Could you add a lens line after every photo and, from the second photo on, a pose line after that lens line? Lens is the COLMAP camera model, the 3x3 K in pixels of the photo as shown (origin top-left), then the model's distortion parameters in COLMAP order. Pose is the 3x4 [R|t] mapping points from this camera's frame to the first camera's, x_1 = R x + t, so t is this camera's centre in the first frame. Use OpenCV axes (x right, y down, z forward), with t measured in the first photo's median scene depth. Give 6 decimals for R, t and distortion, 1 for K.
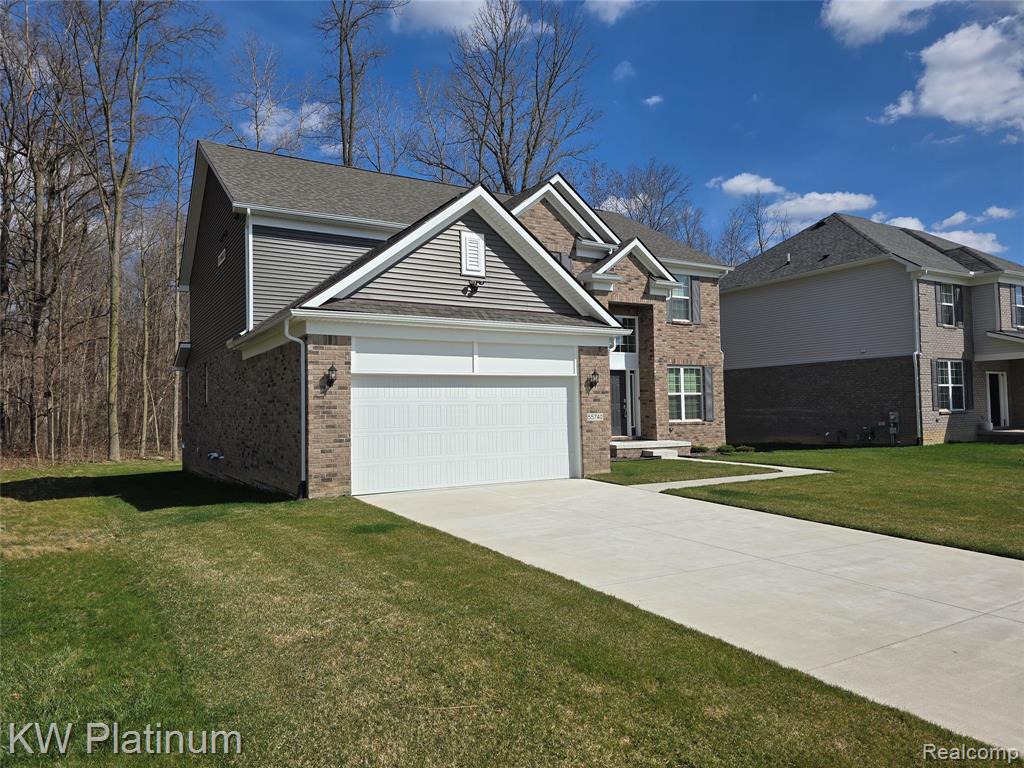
lens RADIAL K [[677.4, 0, 512.0], [0, 677.4, 384.0], [0, 0, 1]] dist [0.114386, -0.132727]
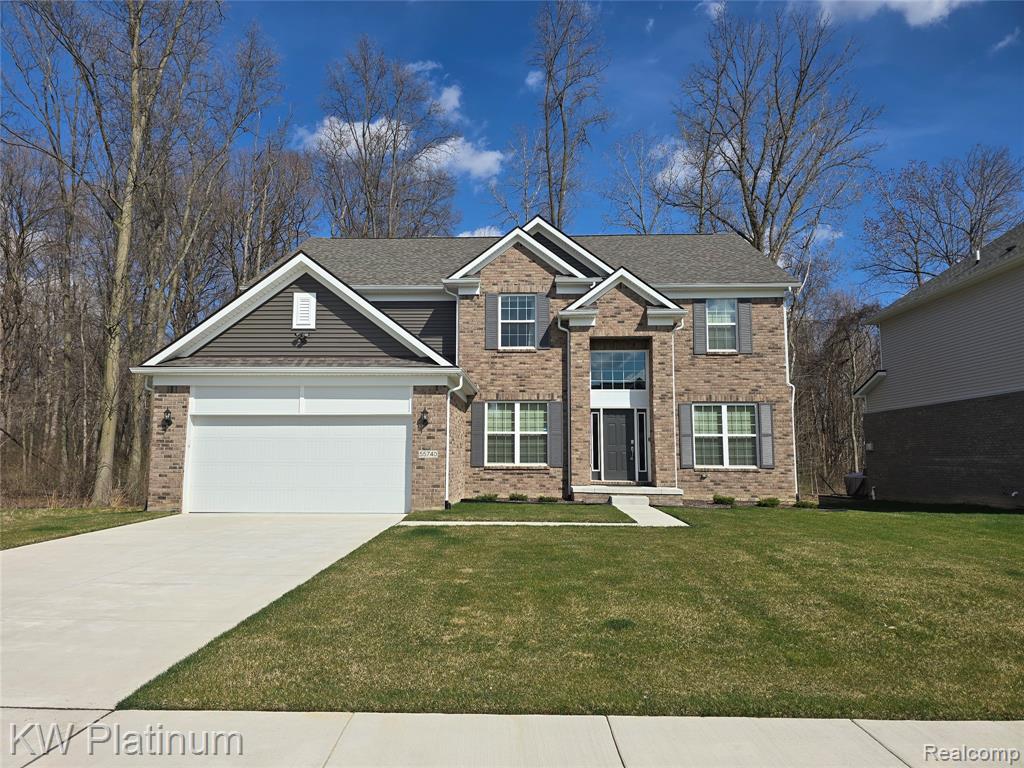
lens RADIAL K [[677.4, 0, 512.0], [0, 677.4, 384.0], [0, 0, 1]] dist [0.114386, -0.132727]
pose [[0.834789, -0.040149, -0.549105, 0.575849], [0.002403, 0.997594, -0.069289, 0.010347], [0.550565, 0.056522, 0.832876, 0.150704]]
